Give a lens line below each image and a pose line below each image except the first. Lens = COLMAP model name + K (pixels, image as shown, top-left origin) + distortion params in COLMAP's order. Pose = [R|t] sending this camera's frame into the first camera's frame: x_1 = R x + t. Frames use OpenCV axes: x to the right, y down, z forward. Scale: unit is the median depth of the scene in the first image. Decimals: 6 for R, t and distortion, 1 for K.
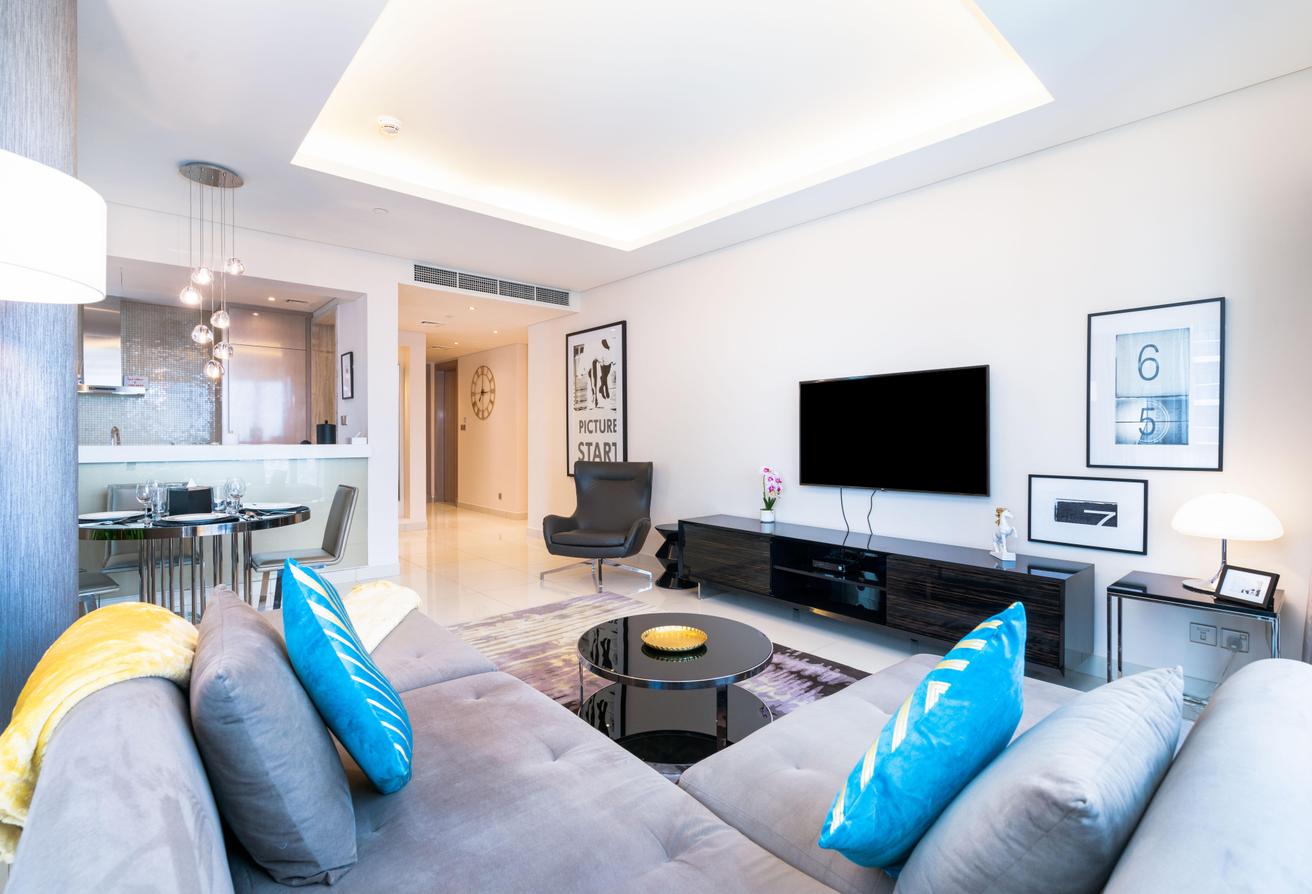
lens RADIAL K [[620.5, 0, 663.8], [0, 620.5, 443.1], [0, 0, 1]] dist [0.023370, -0.000750]
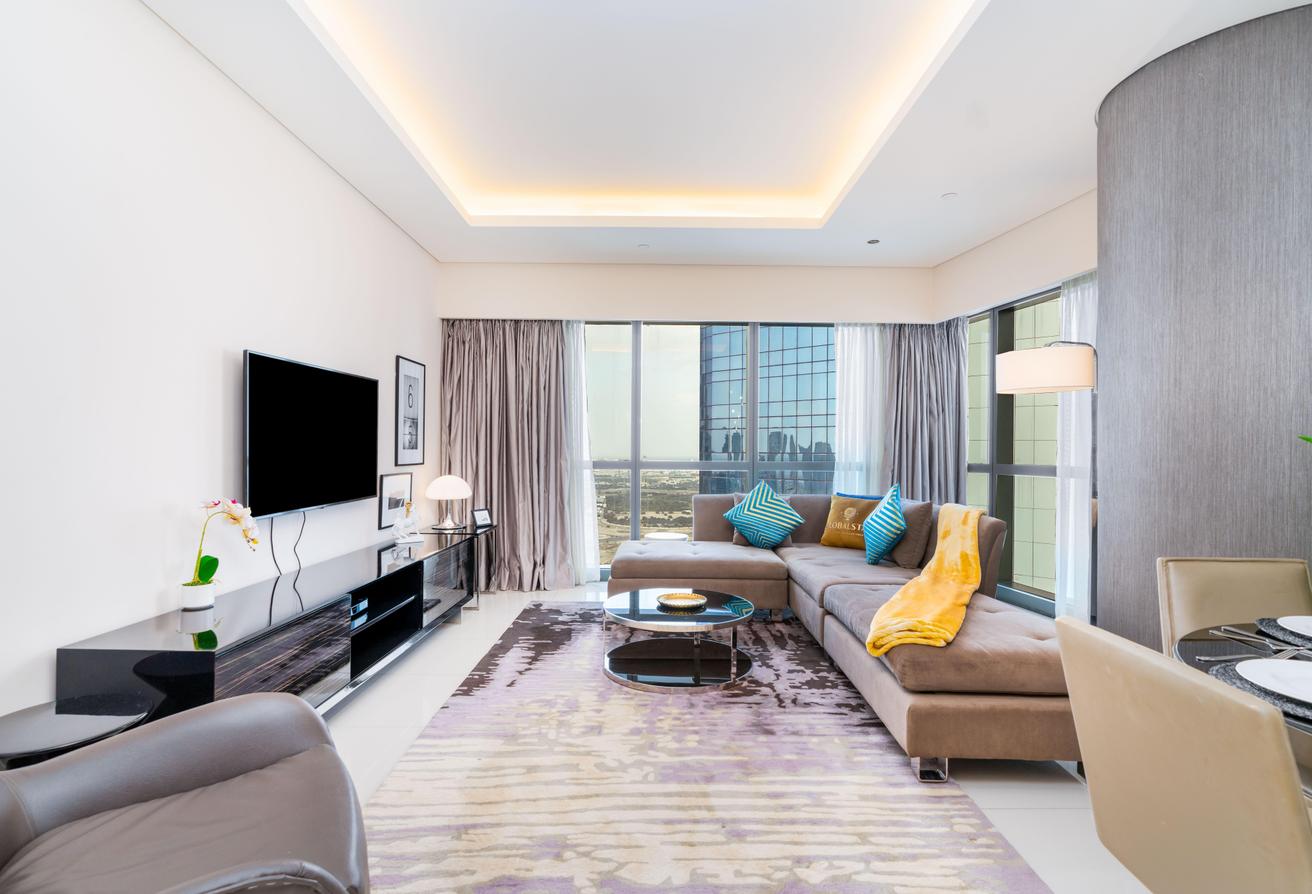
lens RADIAL K [[620.5, 0, 660.2], [0, 620.5, 450.4], [0, 0, 1]] dist [0.023370, -0.000750]
pose [[-0.743278, -0.006784, 0.668948, -0.516781], [0.001283, 0.999932, 0.011566, -0.009120], [-0.668981, 0.009455, -0.743219, 1.257917]]
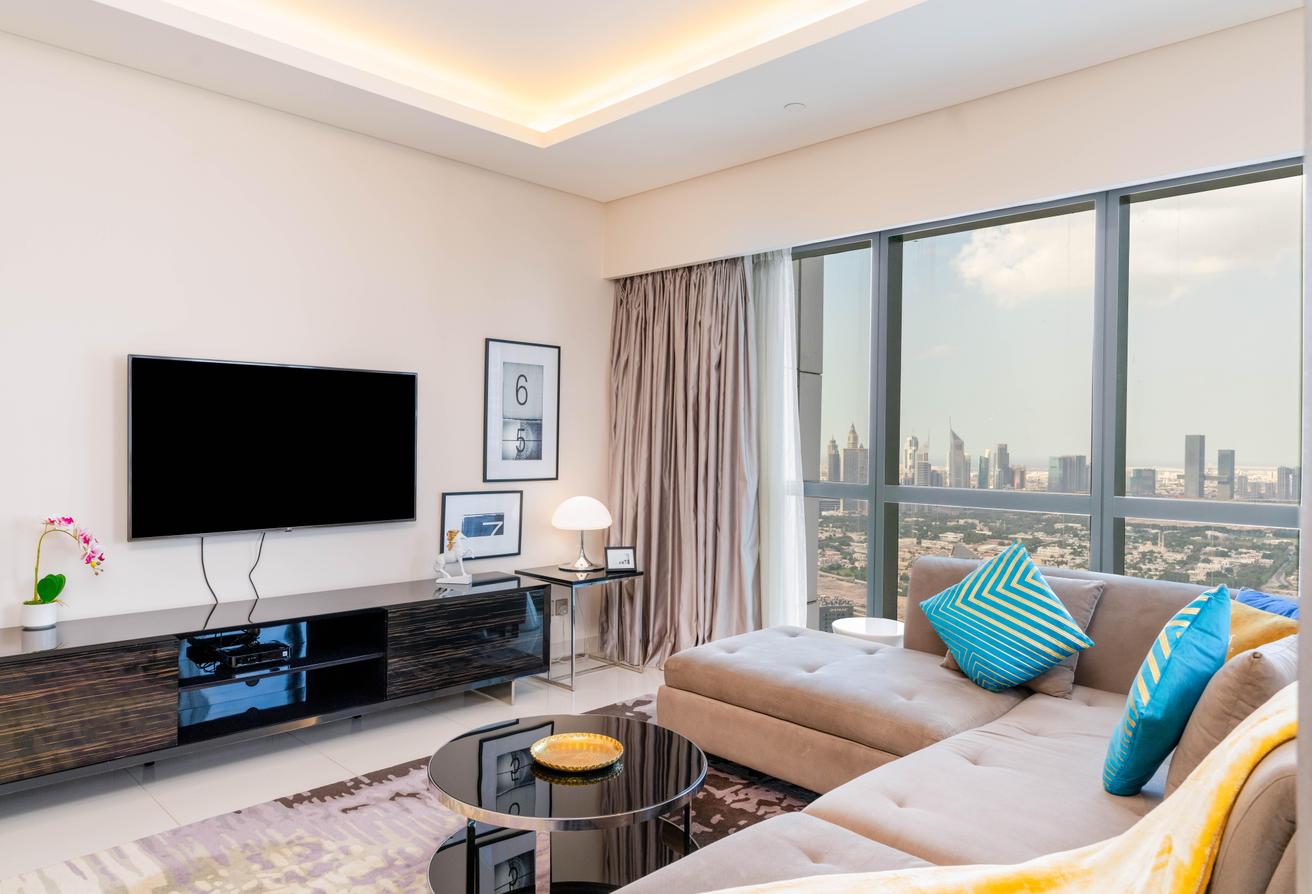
lens RADIAL K [[853.6, 0, 659.9], [0, 853.6, 448.2], [0, 0, 1]] dist [0.007509, 0.007201]
pose [[-0.060658, -0.009814, 0.998110, -0.604410], [-0.002215, 0.999951, 0.009698, -0.026022], [-0.998156, -0.001622, -0.060677, 0.611441]]
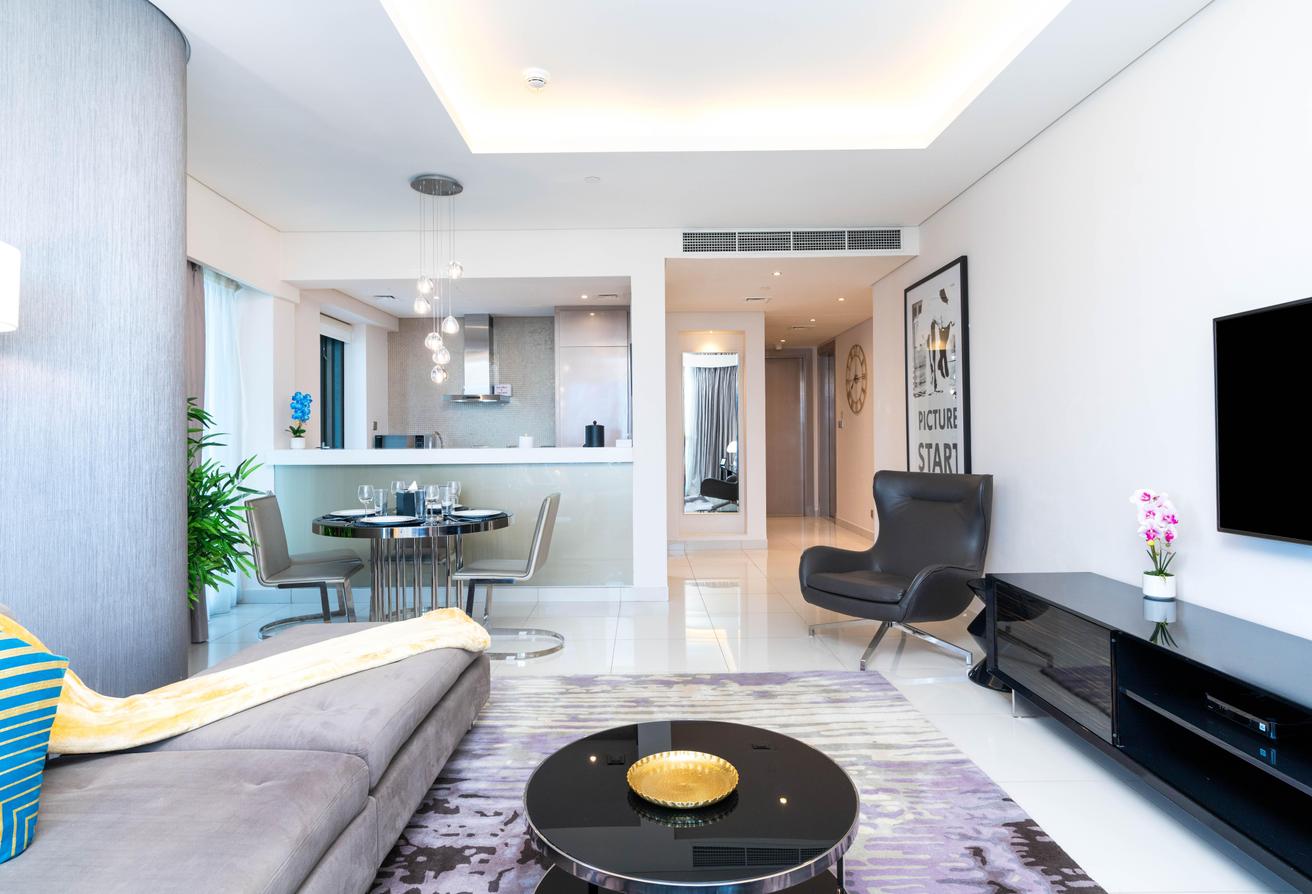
lens RADIAL K [[742.6, 0, 652.2], [0, 742.6, 433.1], [0, 0, 1]] dist [0.003535, 0.004723]
pose [[0.742972, -0.013129, -0.669194, 0.298041], [0.004468, 0.999883, -0.014656, -0.002685], [0.669308, 0.007899, 0.742943, 0.288394]]
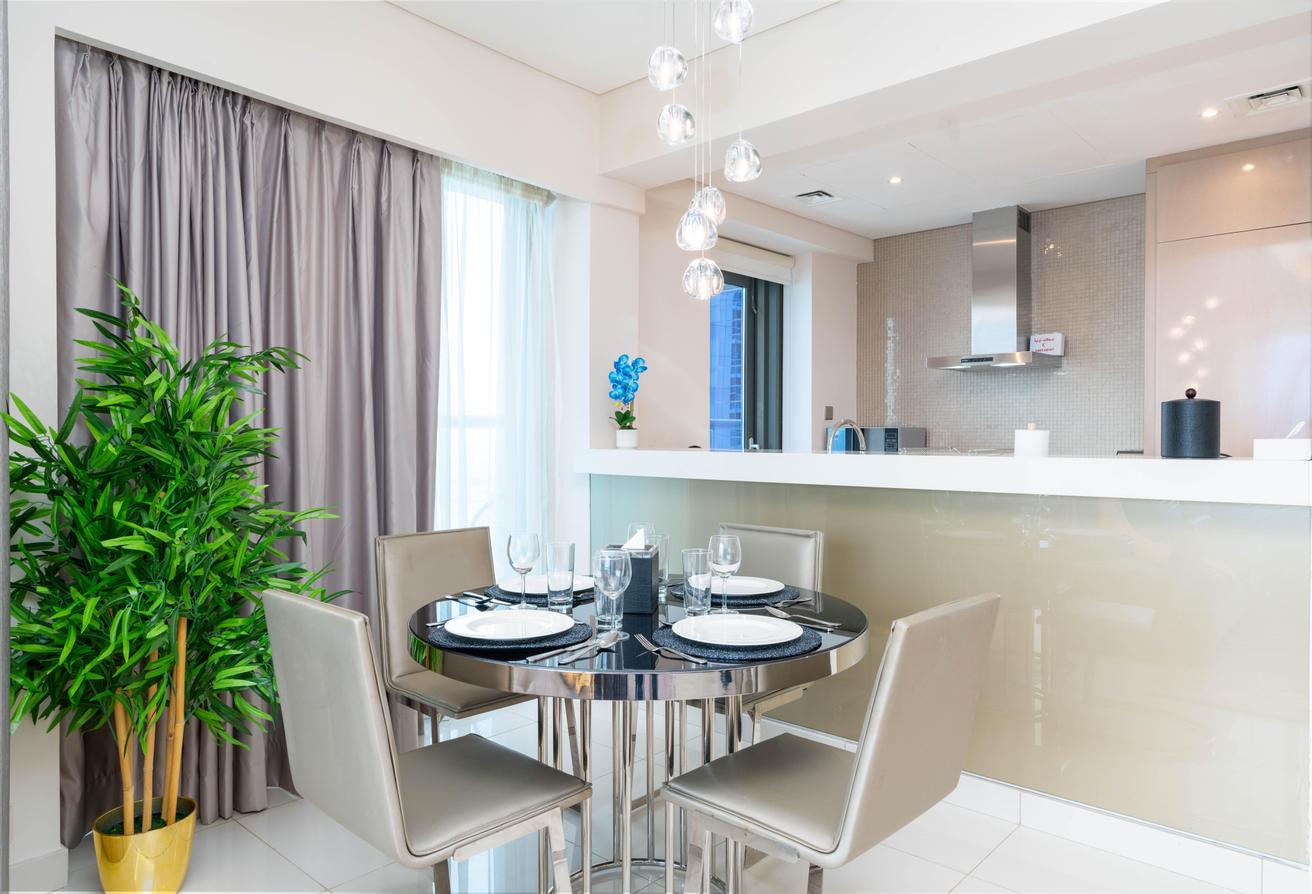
lens RADIAL K [[853.6, 0, 651.3], [0, 853.6, 436.5], [0, 0, 1]] dist [0.007509, 0.007201]
pose [[0.077307, -0.002411, -0.997004, -0.097922], [-0.010799, 0.999936, -0.003256, -0.006299], [0.996949, 0.011018, 0.077276, 0.776631]]
